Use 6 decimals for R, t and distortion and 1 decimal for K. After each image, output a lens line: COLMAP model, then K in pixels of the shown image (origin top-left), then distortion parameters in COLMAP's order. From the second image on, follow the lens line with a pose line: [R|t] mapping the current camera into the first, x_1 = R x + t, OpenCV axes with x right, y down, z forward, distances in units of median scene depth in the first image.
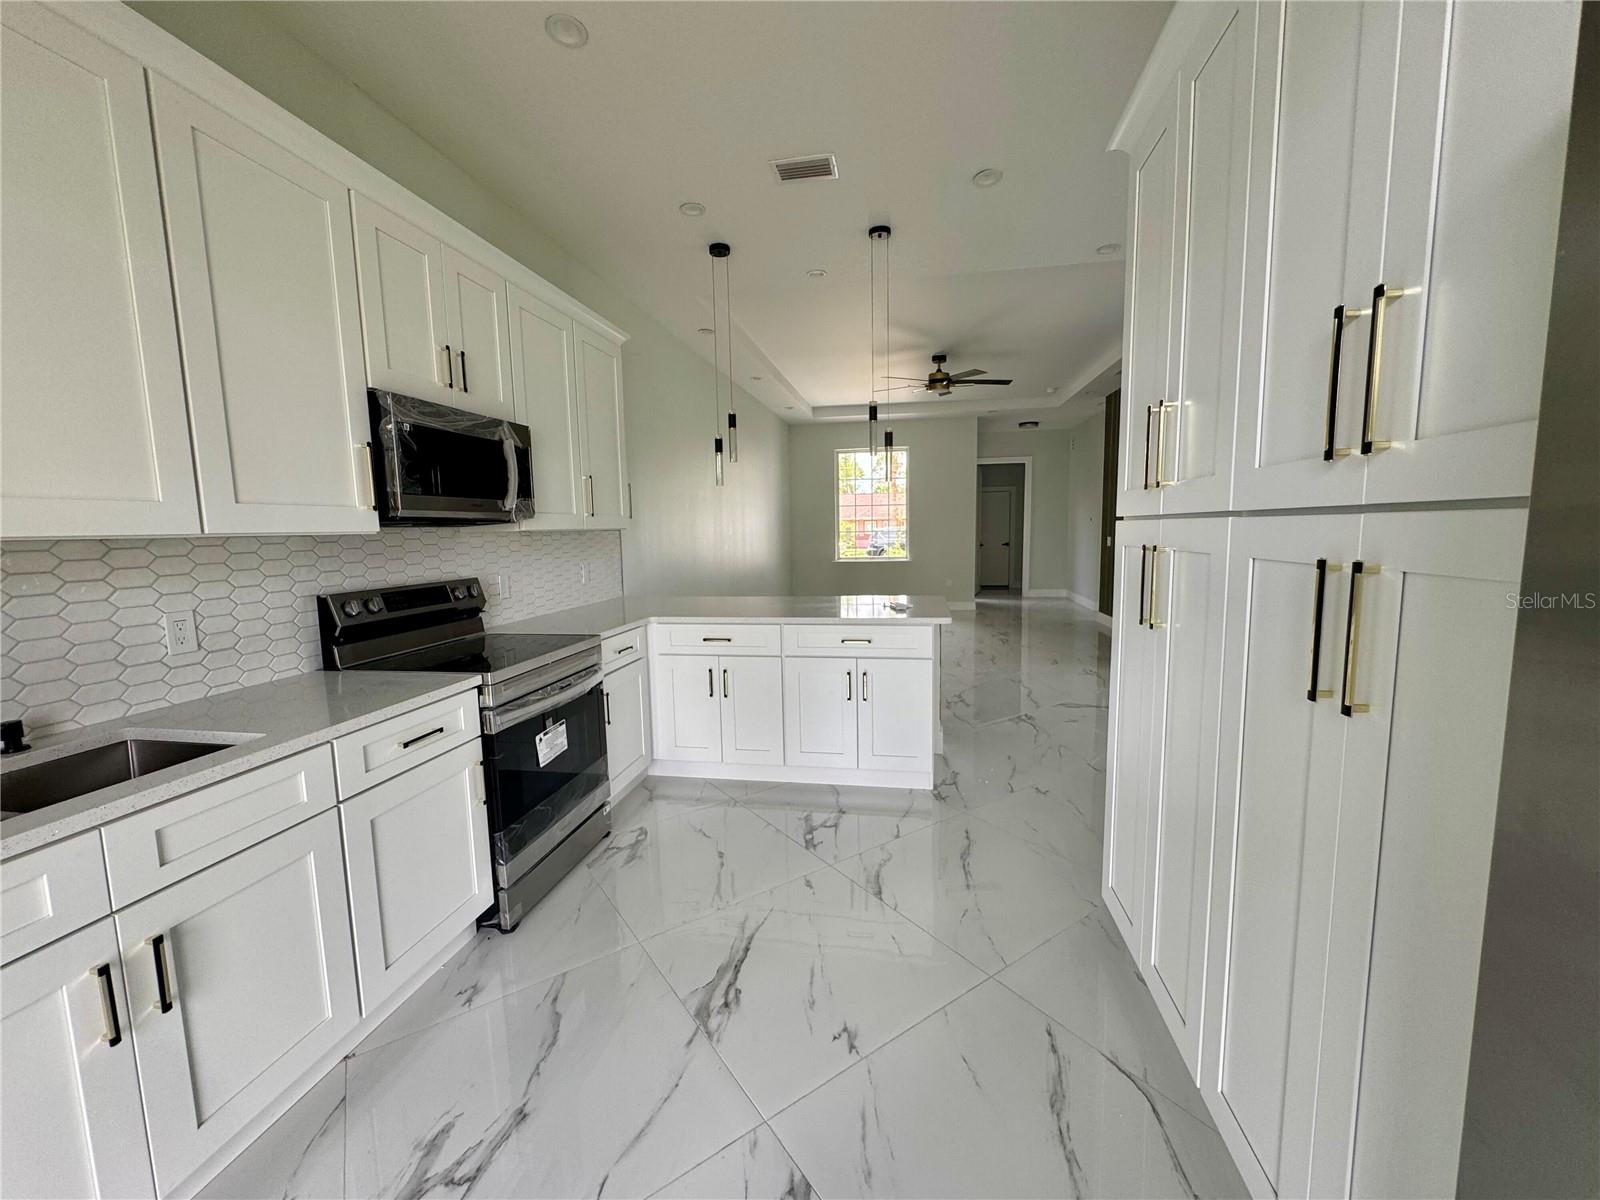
lens RADIAL K [[643.9, 0, 805.9], [0, 643.9, 596.0], [0, 0, 1]] dist [0.001623, 0.000071]
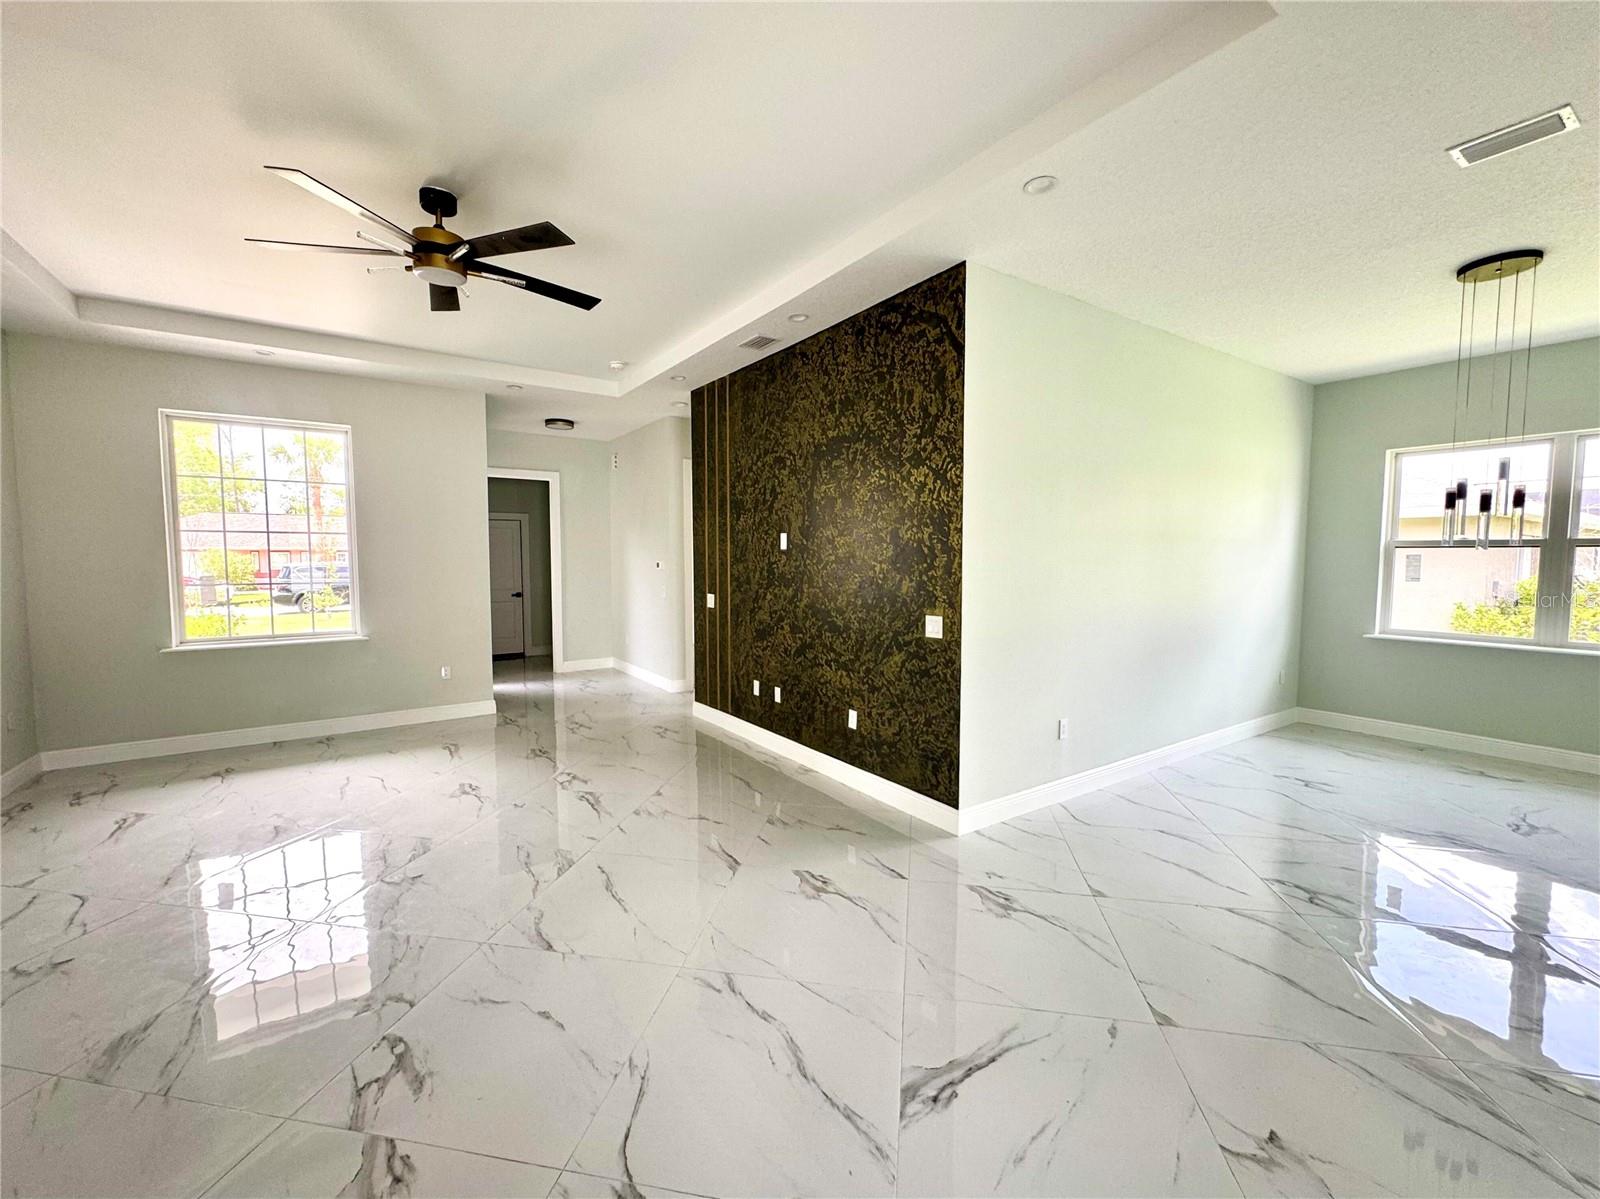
lens RADIAL K [[643.9, 0, 793.2], [0, 643.9, 597.1], [0, 0, 1]] dist [0.001623, 0.000071]
pose [[0.719066, -0.026801, 0.694424, 0.181102], [0.062517, 0.997699, -0.026229, -0.198158], [-0.692124, 0.062274, 0.719087, 1.376281]]
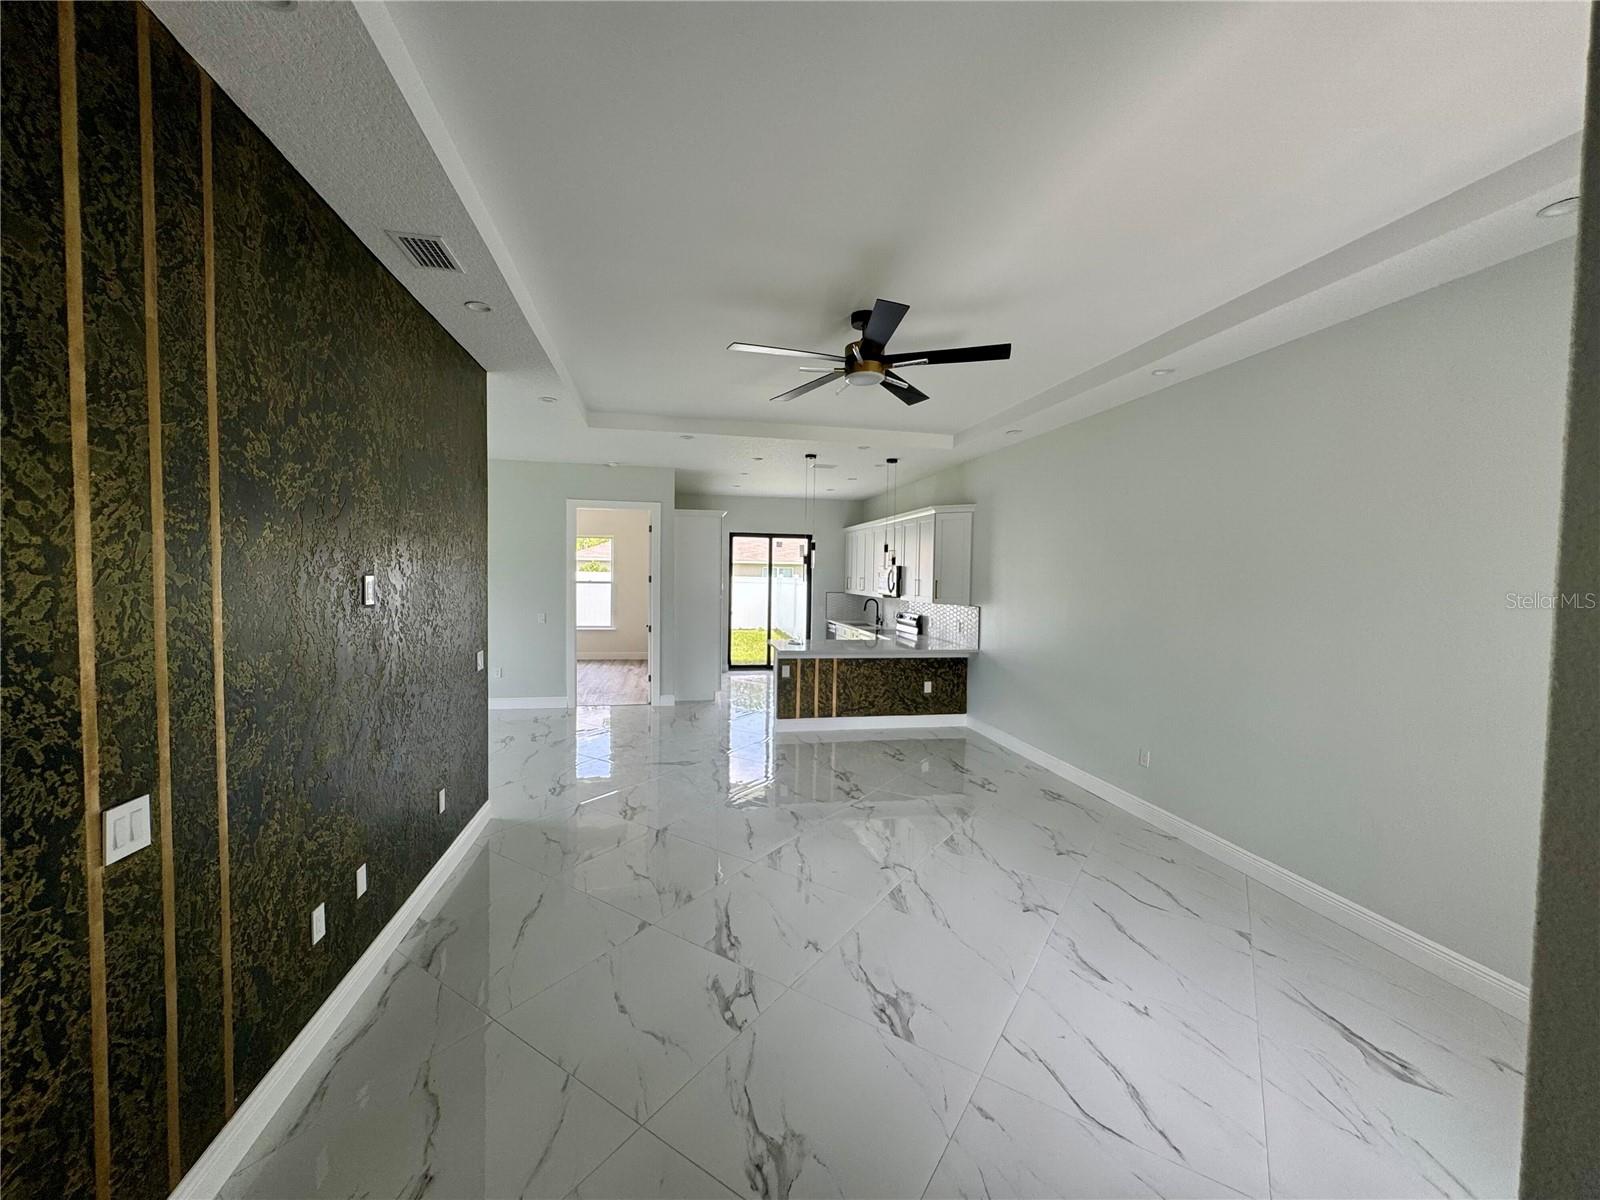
lens RADIAL K [[643.9, 0, 791.2], [0, 643.9, 607.4], [0, 0, 1]] dist [0.001623, 0.000071]
pose [[-0.937815, 0.022174, -0.346425, 1.142927], [-0.035460, 0.986618, 0.159147, -0.556082], [0.345318, 0.161535, -0.924479, 3.809732]]
